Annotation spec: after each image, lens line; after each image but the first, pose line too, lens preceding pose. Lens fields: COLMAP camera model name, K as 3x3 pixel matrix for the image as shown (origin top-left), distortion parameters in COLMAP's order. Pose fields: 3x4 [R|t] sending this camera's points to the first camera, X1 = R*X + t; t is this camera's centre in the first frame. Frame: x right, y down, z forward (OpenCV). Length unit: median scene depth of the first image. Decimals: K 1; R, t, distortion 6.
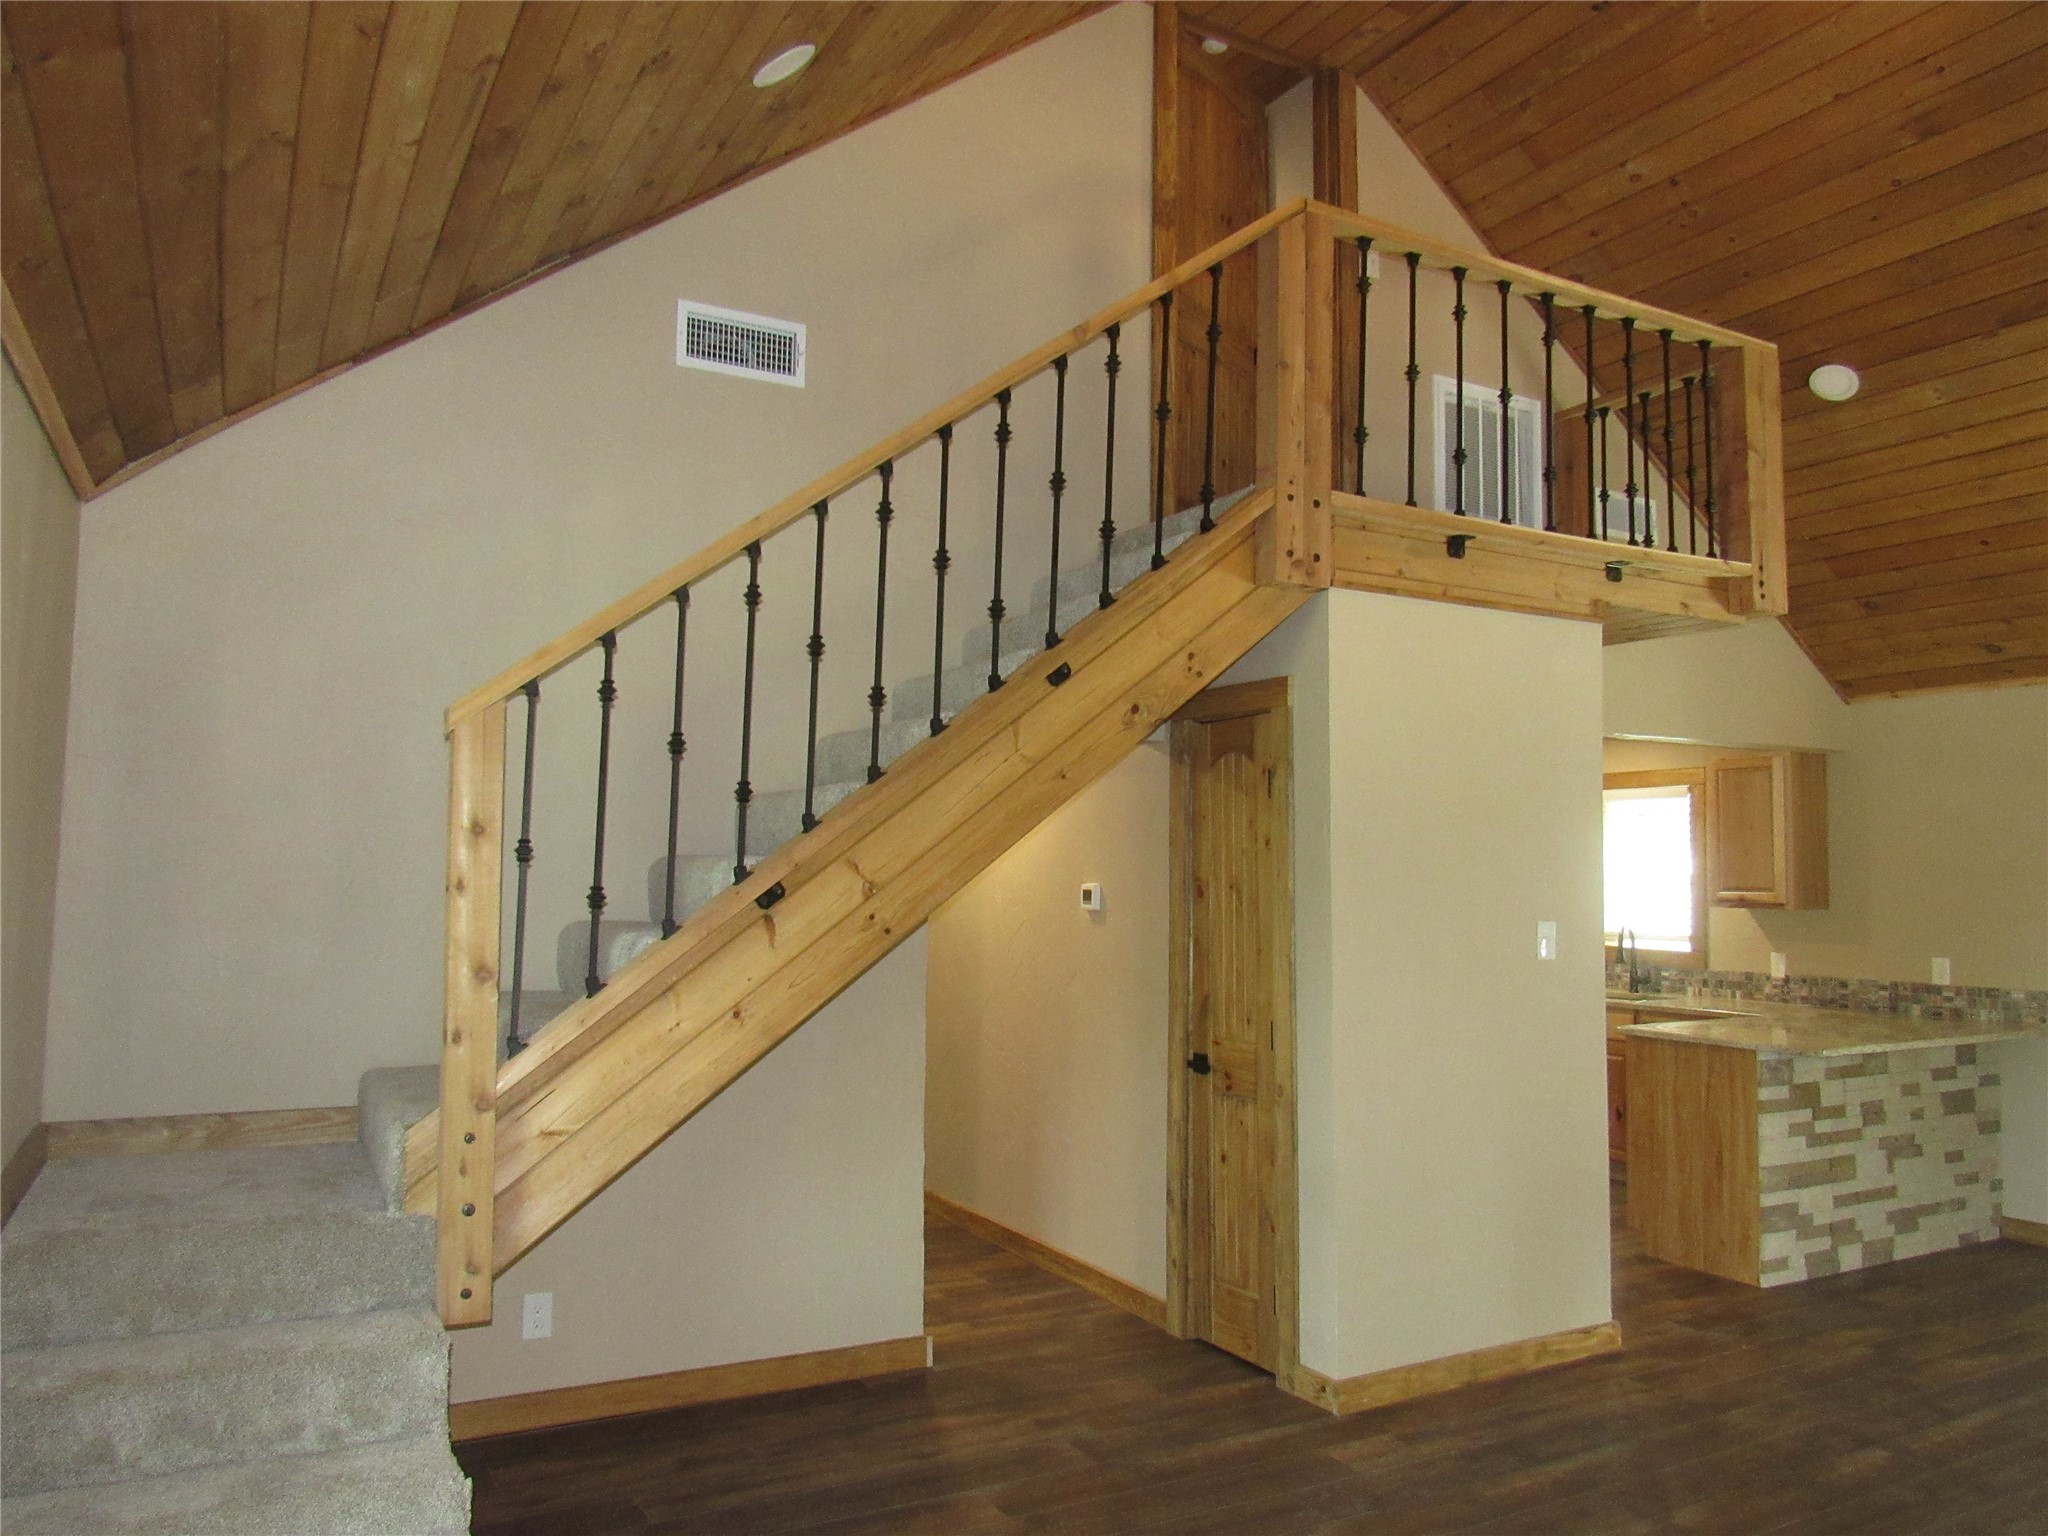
lens RADIAL K [[1462.1, 0, 1026.9], [0, 1462.1, 771.0], [0, 0, 1]] dist [-0.031682, 0.009467]
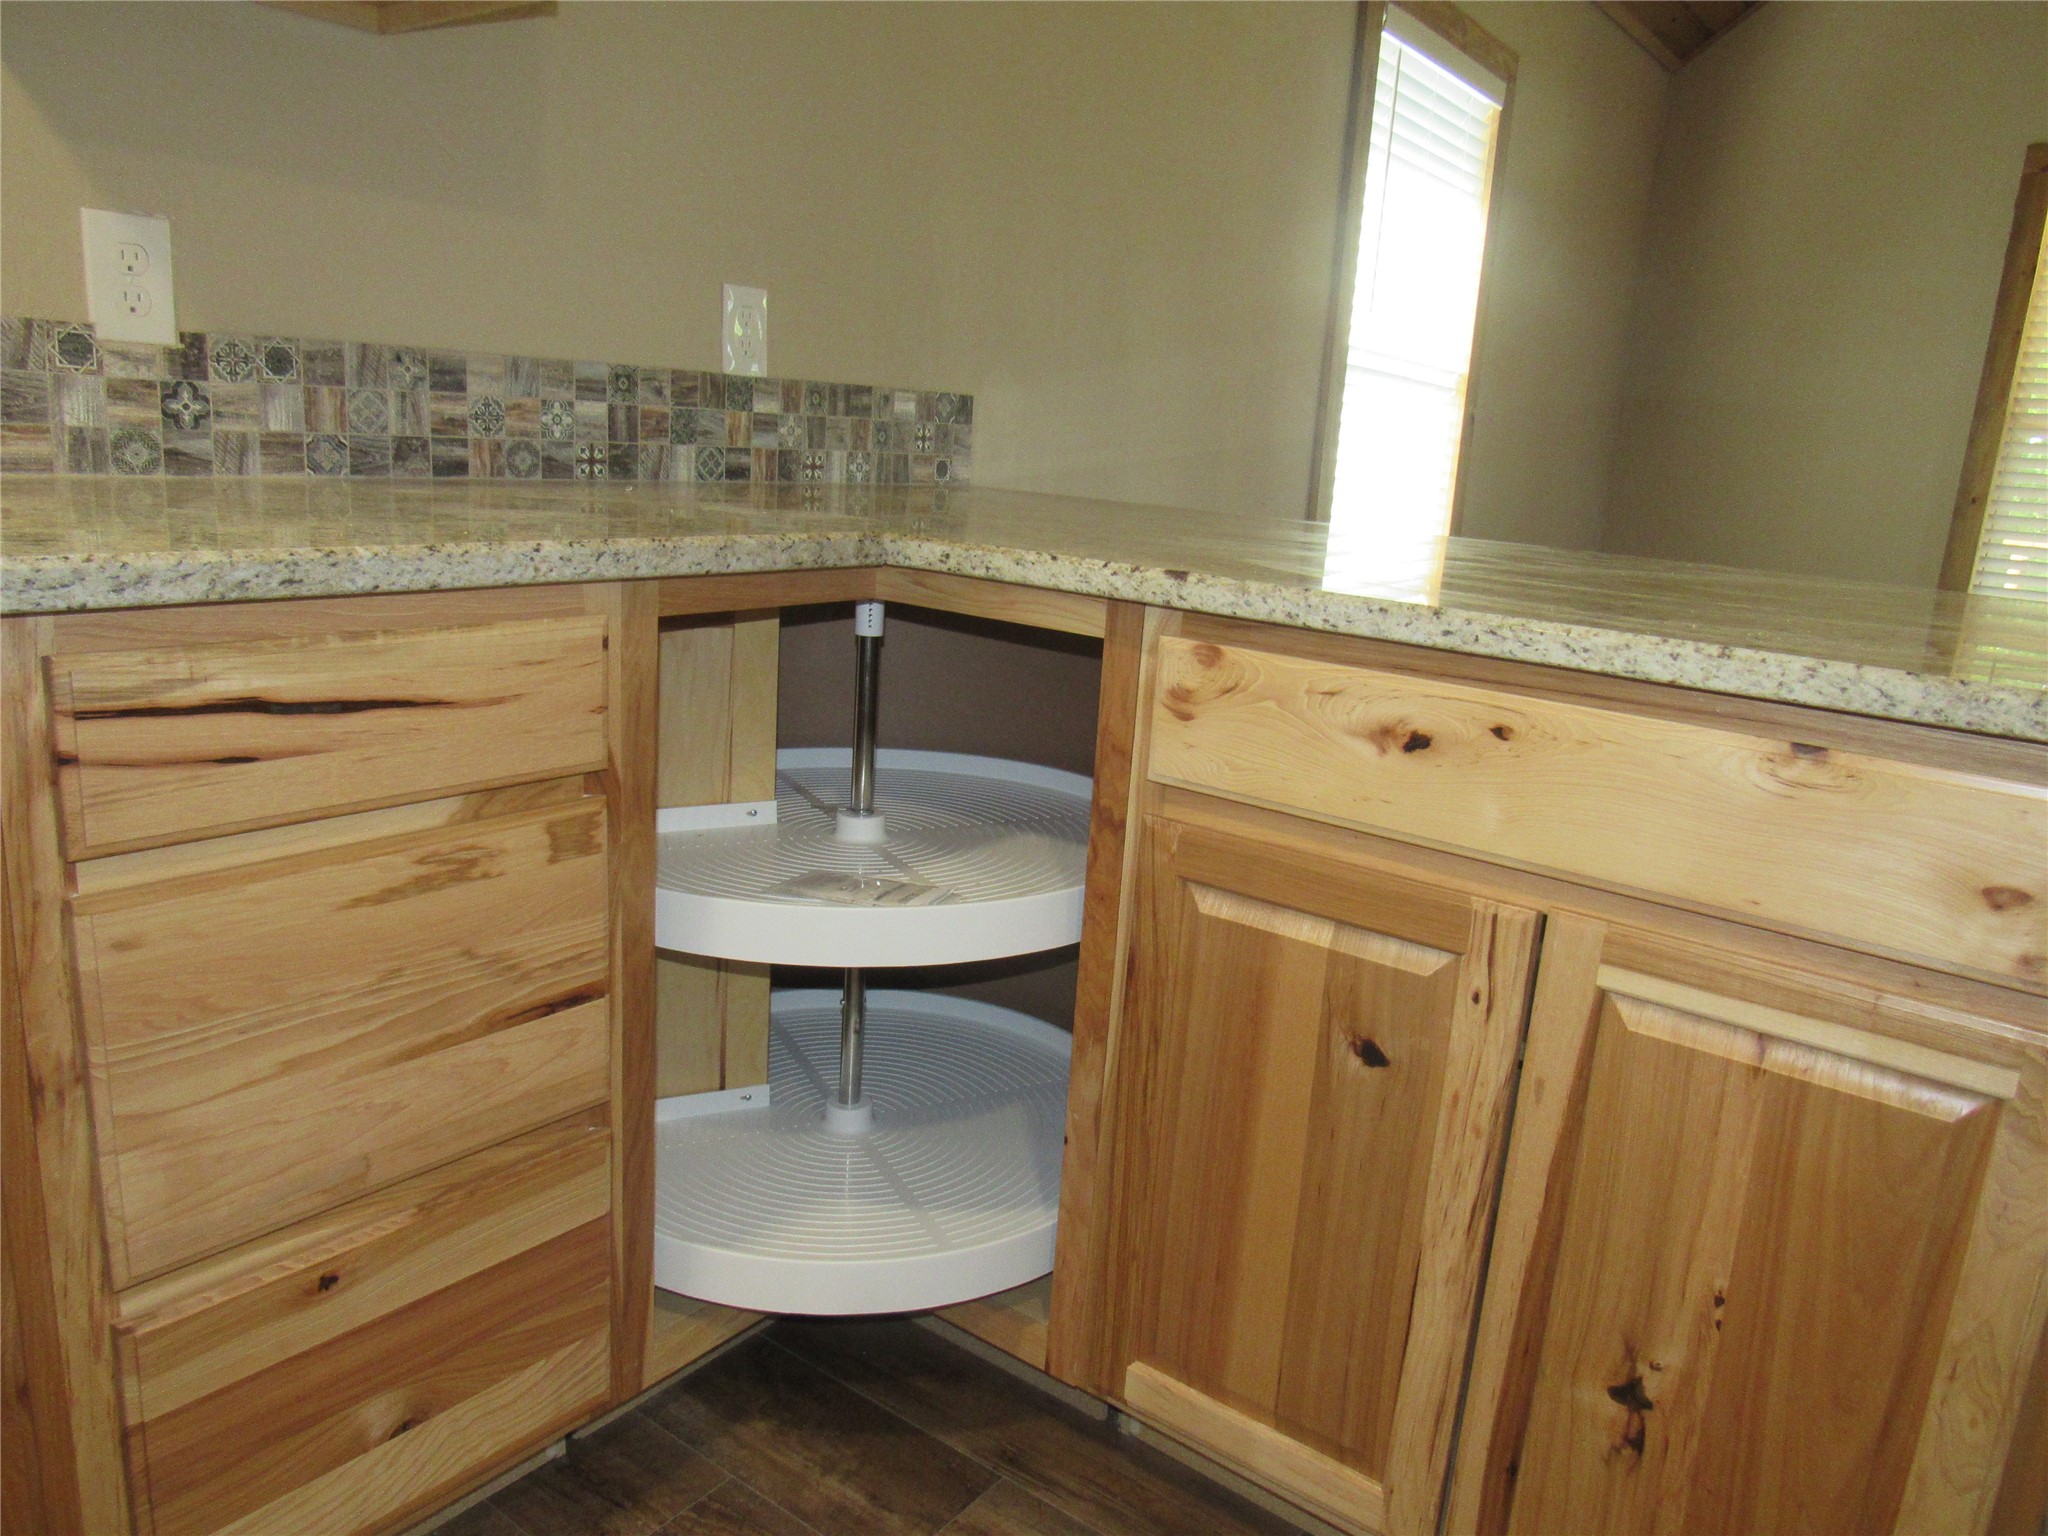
lens RADIAL K [[1462.1, 0, 1020.8], [0, 1462.1, 771.3], [0, 0, 1]] dist [-0.031682, 0.009467]
pose [[-0.400001, -0.249012, 0.882039, 0.362152], [-0.134989, 0.967895, 0.212033, 0.180190], [-0.906519, -0.034252, -0.420773, 1.243129]]
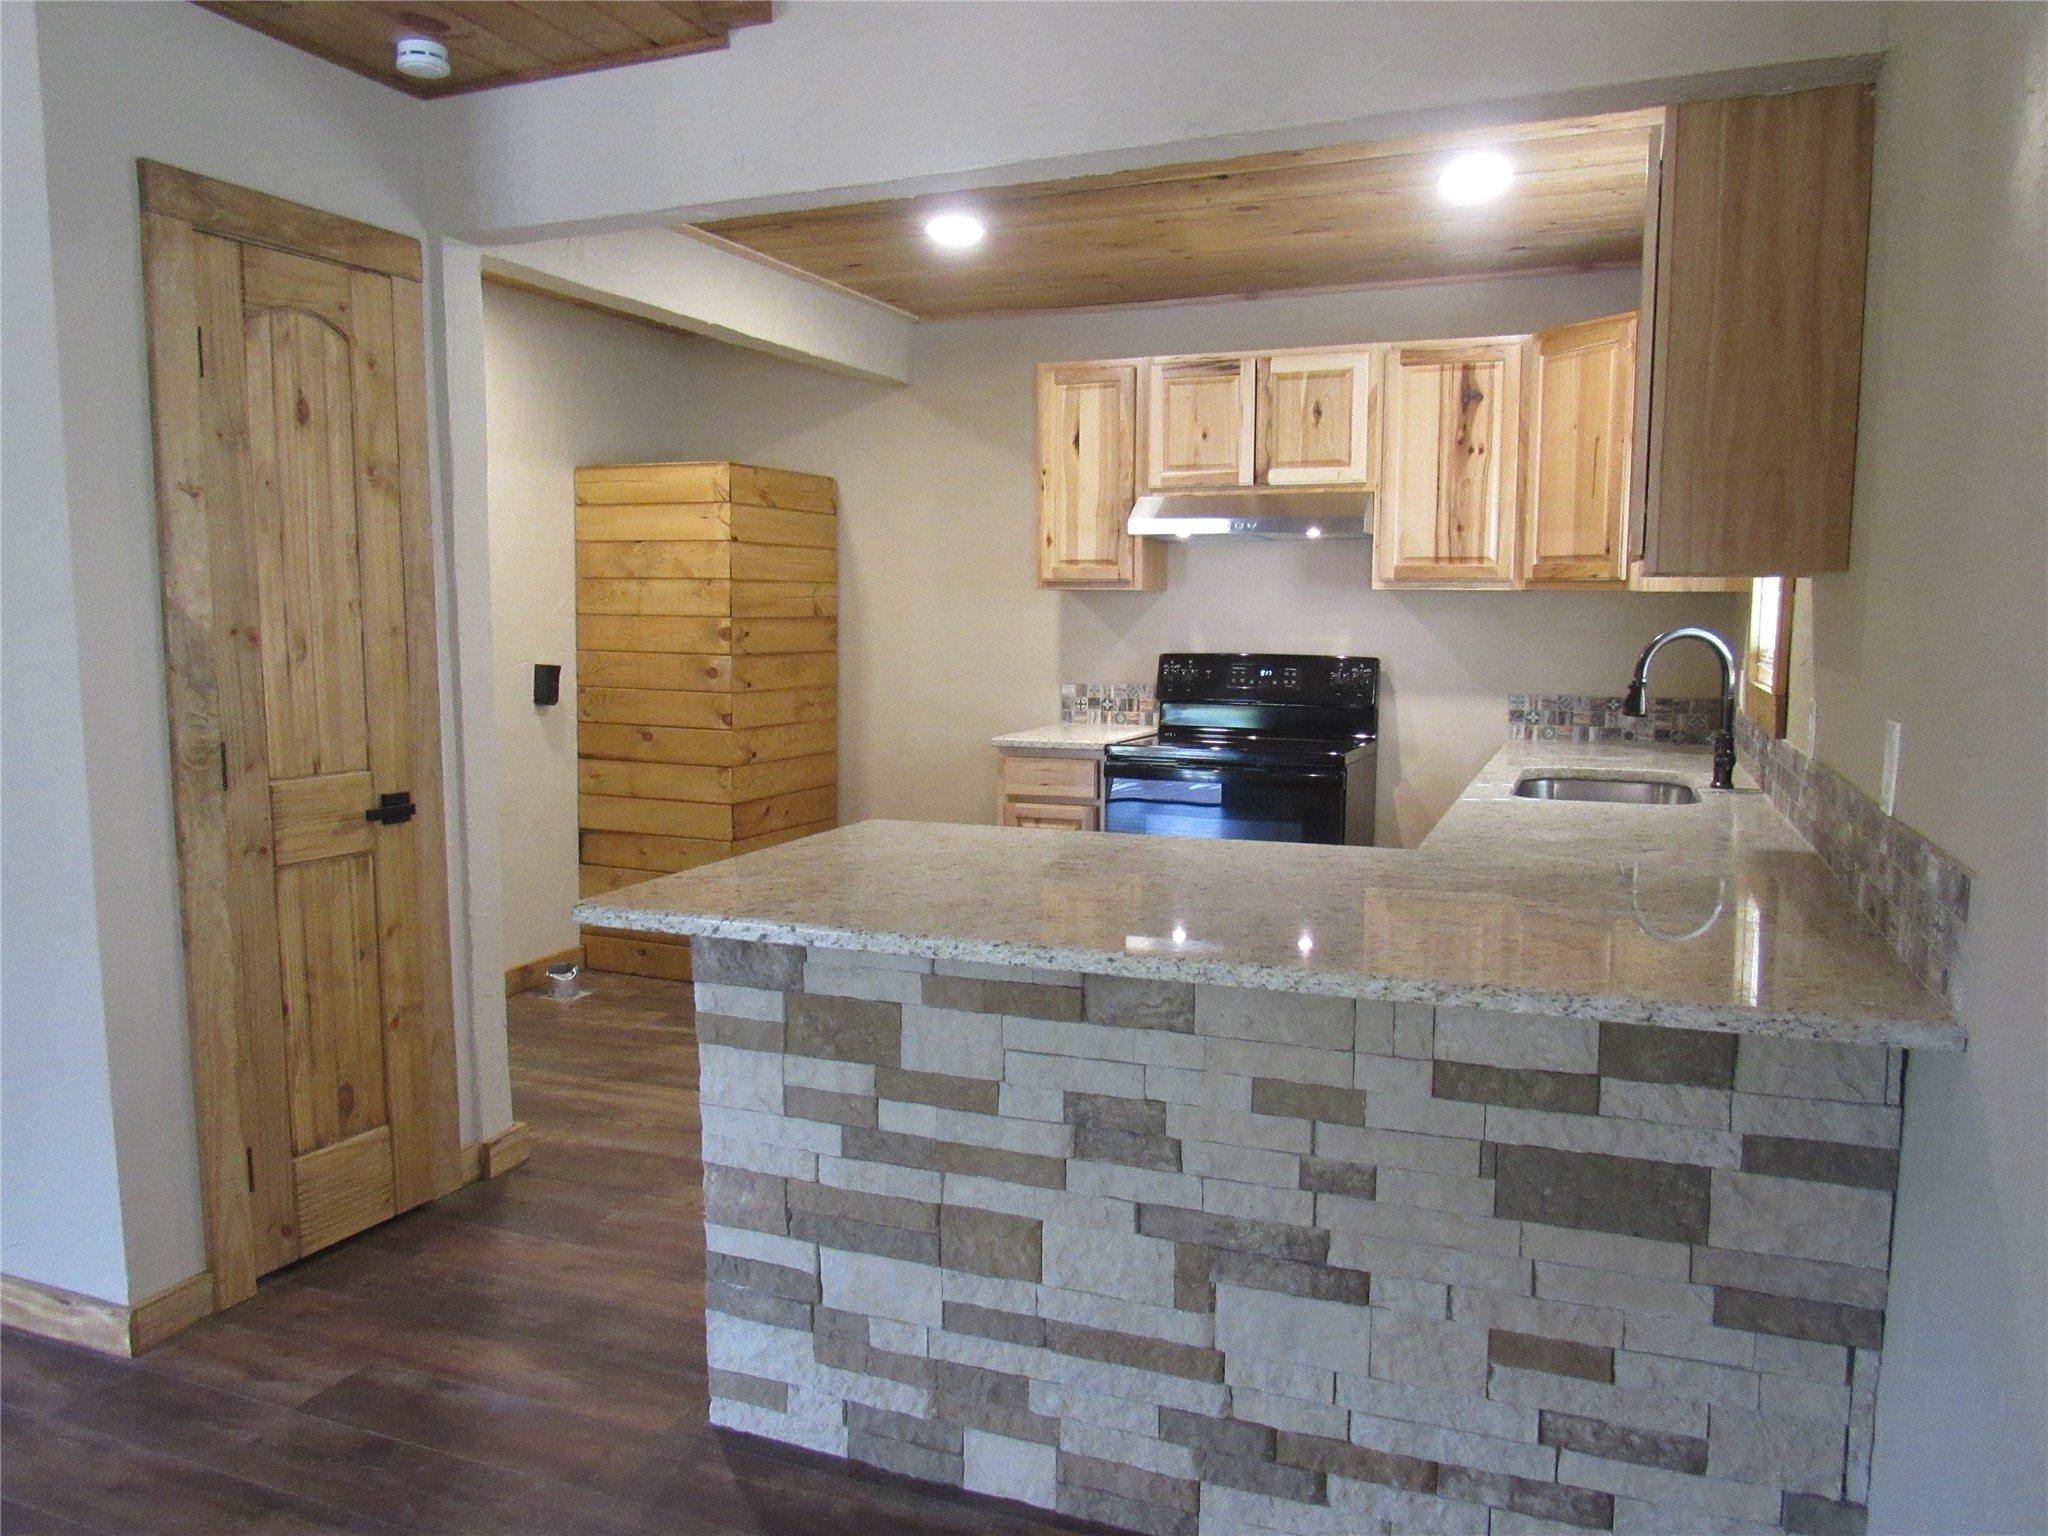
lens RADIAL K [[1462.1, 0, 1026.0], [0, 1462.1, 770.2], [0, 0, 1]] dist [-0.031682, 0.009467]
pose [[0.632310, 0.072050, -0.771357, 0.862433], [0.062314, 0.987710, 0.143340, 0.101007], [0.772205, -0.138701, 0.620049, 0.797843]]
